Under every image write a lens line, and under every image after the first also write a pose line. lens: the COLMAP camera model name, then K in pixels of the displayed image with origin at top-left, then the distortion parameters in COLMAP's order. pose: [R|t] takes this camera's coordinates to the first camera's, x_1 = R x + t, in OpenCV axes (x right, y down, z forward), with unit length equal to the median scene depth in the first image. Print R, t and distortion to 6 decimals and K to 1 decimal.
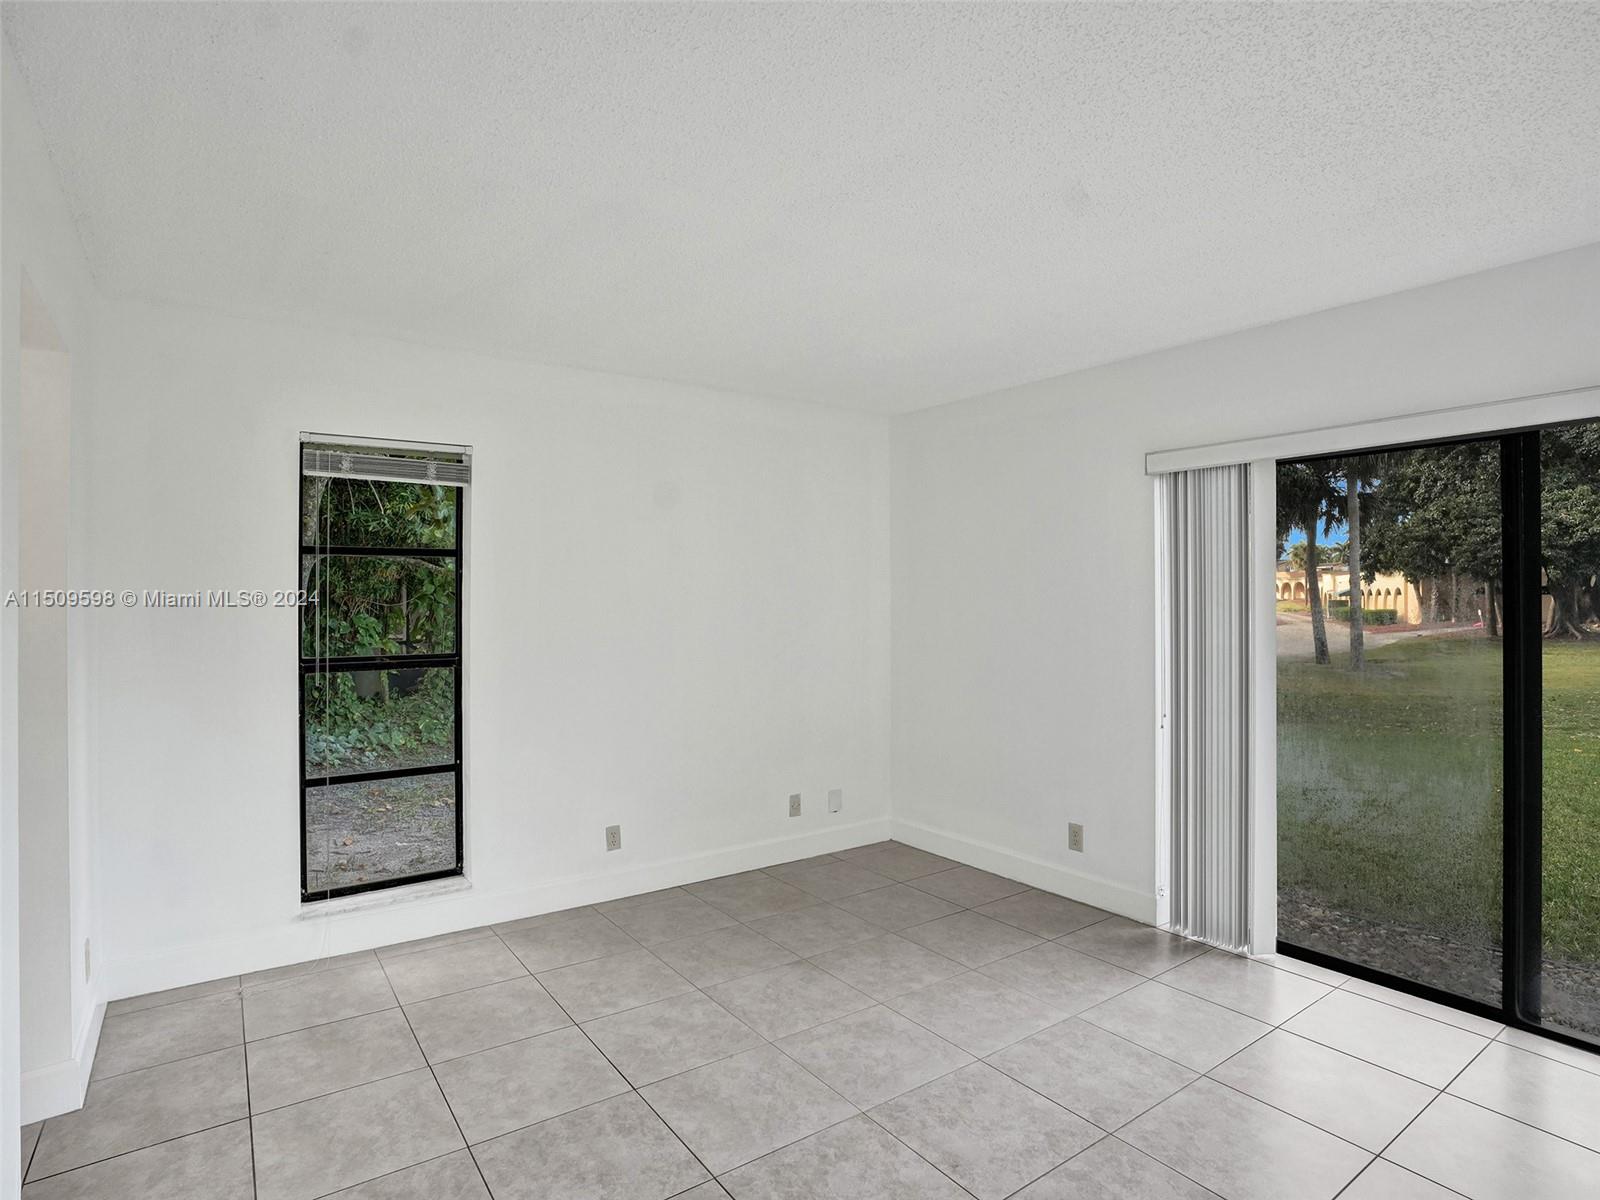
lens RADIAL K [[845.0, 0, 814.2], [0, 845.0, 594.4], [0, 0, 1]] dist [-0.068215, 0.024998]
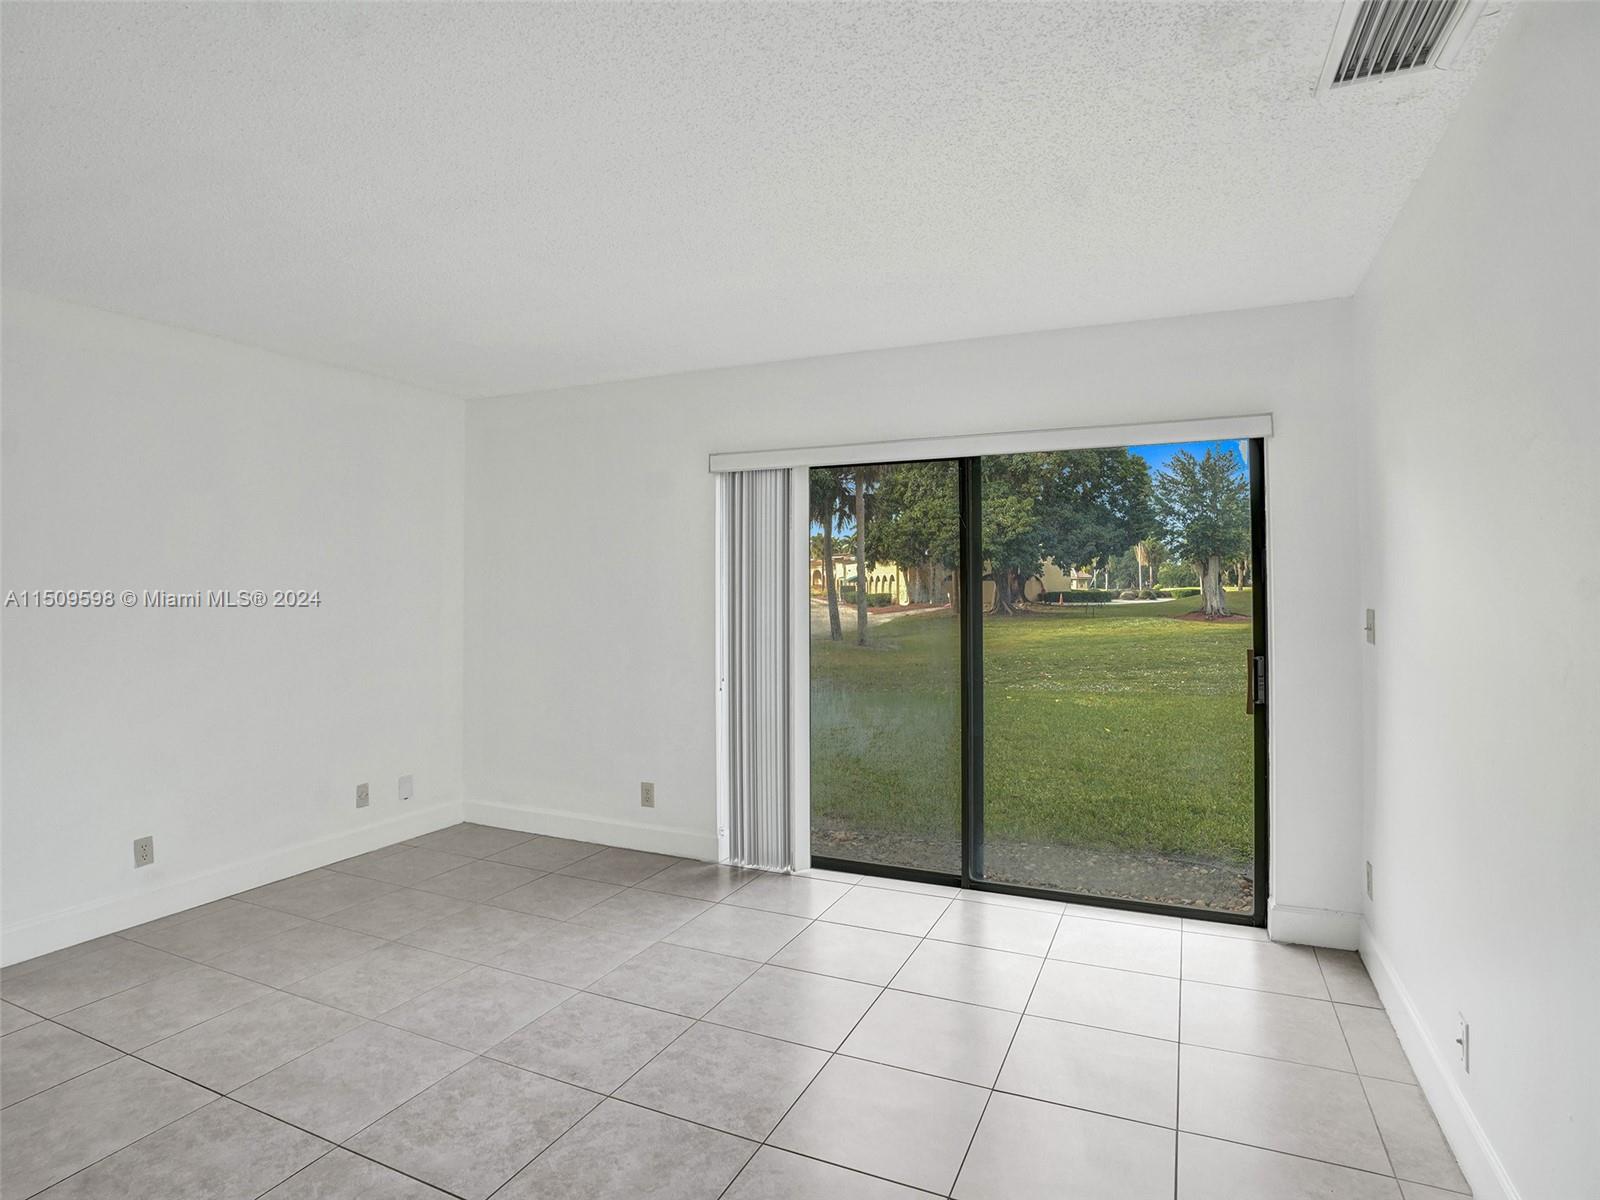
lens RADIAL K [[845.0, 0, 790.2], [0, 845.0, 575.7], [0, 0, 1]] dist [-0.068215, 0.024998]
pose [[0.878565, 0.004642, 0.477599, -0.067351], [-0.002132, 0.999981, -0.005798, 0.007443], [-0.477617, 0.004076, 0.878559, -0.088307]]
